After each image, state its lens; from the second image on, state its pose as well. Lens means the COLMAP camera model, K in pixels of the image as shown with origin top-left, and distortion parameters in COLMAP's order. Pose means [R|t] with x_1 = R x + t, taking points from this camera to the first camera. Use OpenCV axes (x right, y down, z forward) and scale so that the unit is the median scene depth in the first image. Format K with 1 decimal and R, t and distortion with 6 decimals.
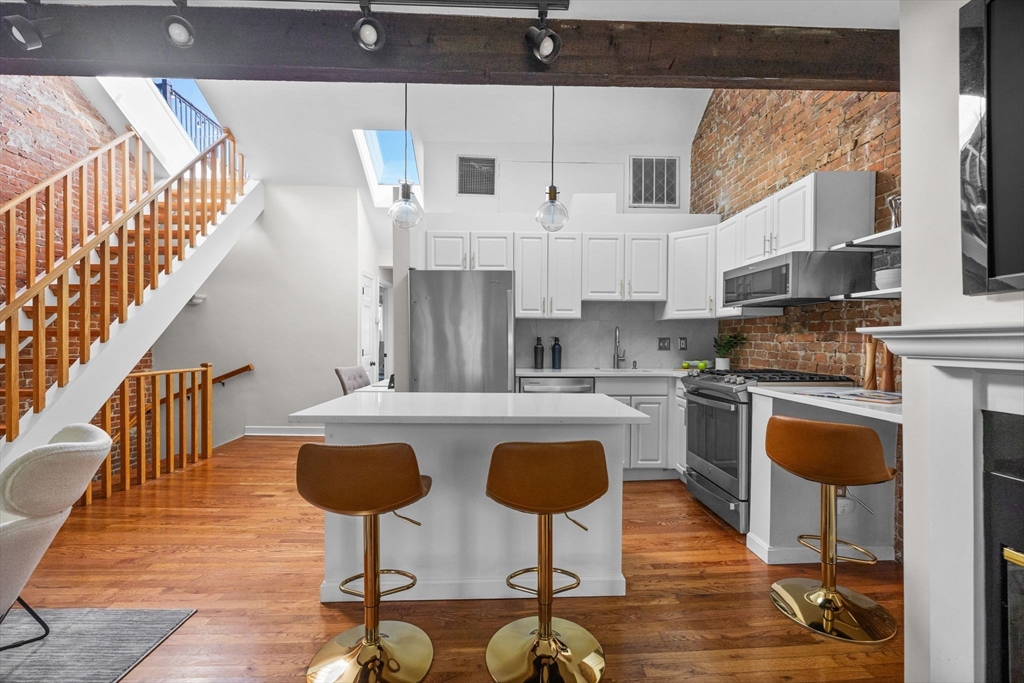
lens RADIAL K [[437.6, 0, 514.2], [0, 437.6, 347.4], [0, 0, 1]] dist [0.000641, -0.000208]
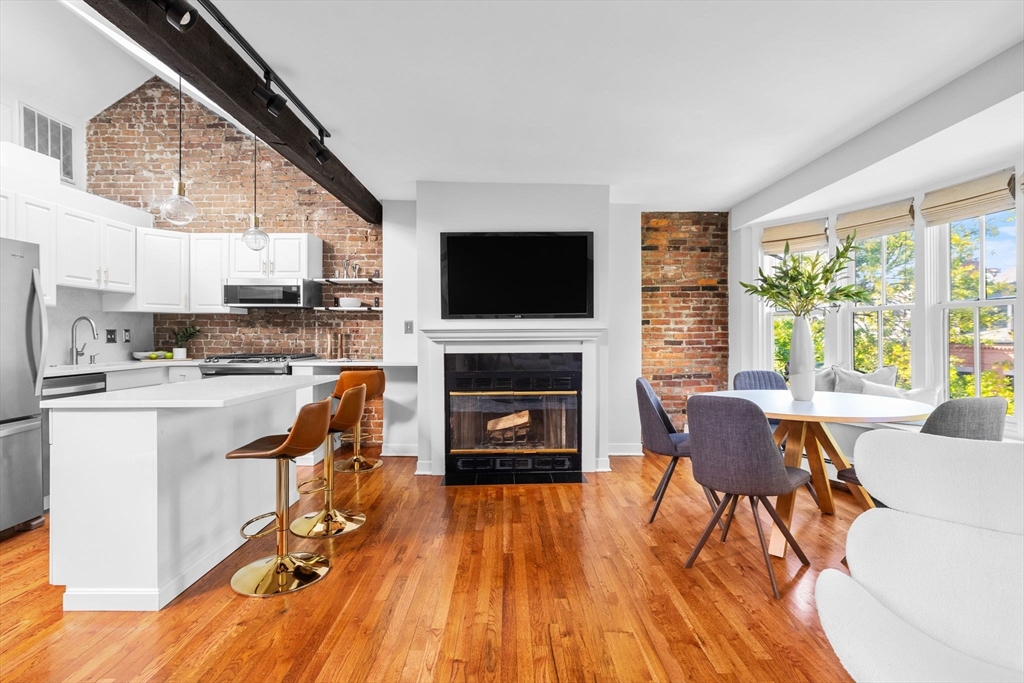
lens RADIAL K [[494.0, 0, 512.7], [0, 494.0, 335.4], [0, 0, 1]] dist [-0.001751, -0.000535]
pose [[0.021953, -0.005435, 0.999744, -1.033736], [0.015258, 0.999871, 0.005100, -0.002710], [-0.999643, 0.015143, 0.022033, 0.146641]]
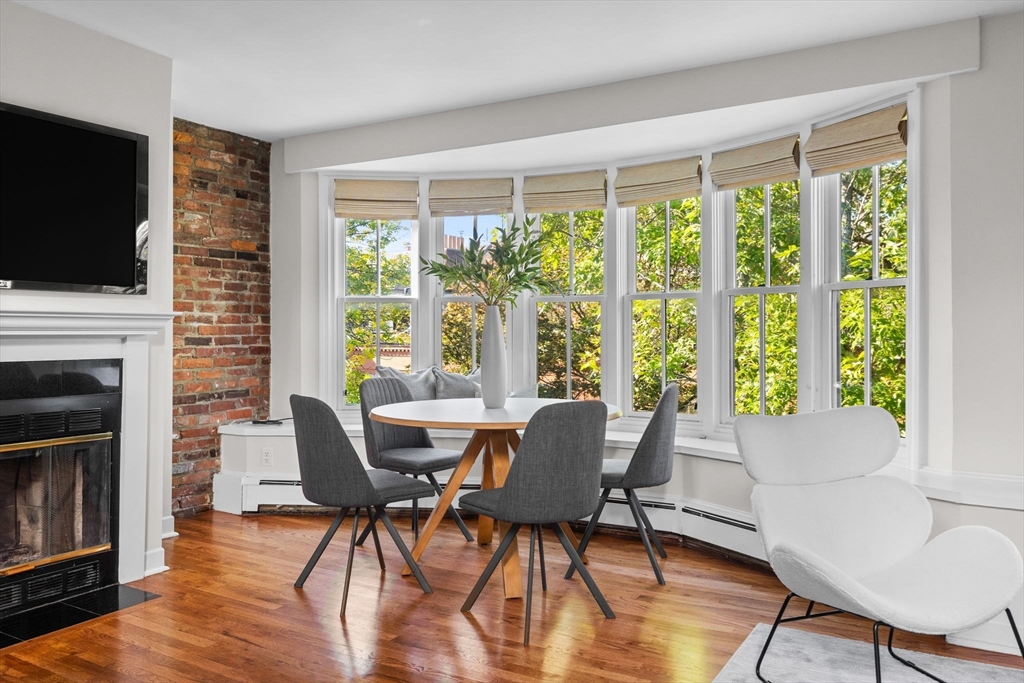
lens RADIAL K [[807.3, 0, 512.0], [0, 807.3, 341.5], [0, 0, 1]] dist [-0.003142, -0.003121]
pose [[-0.841196, -0.012212, 0.540593, -0.769151], [0.000027, 0.999744, 0.022626, 0.002535], [-0.540730, 0.019047, -0.840980, 0.701746]]
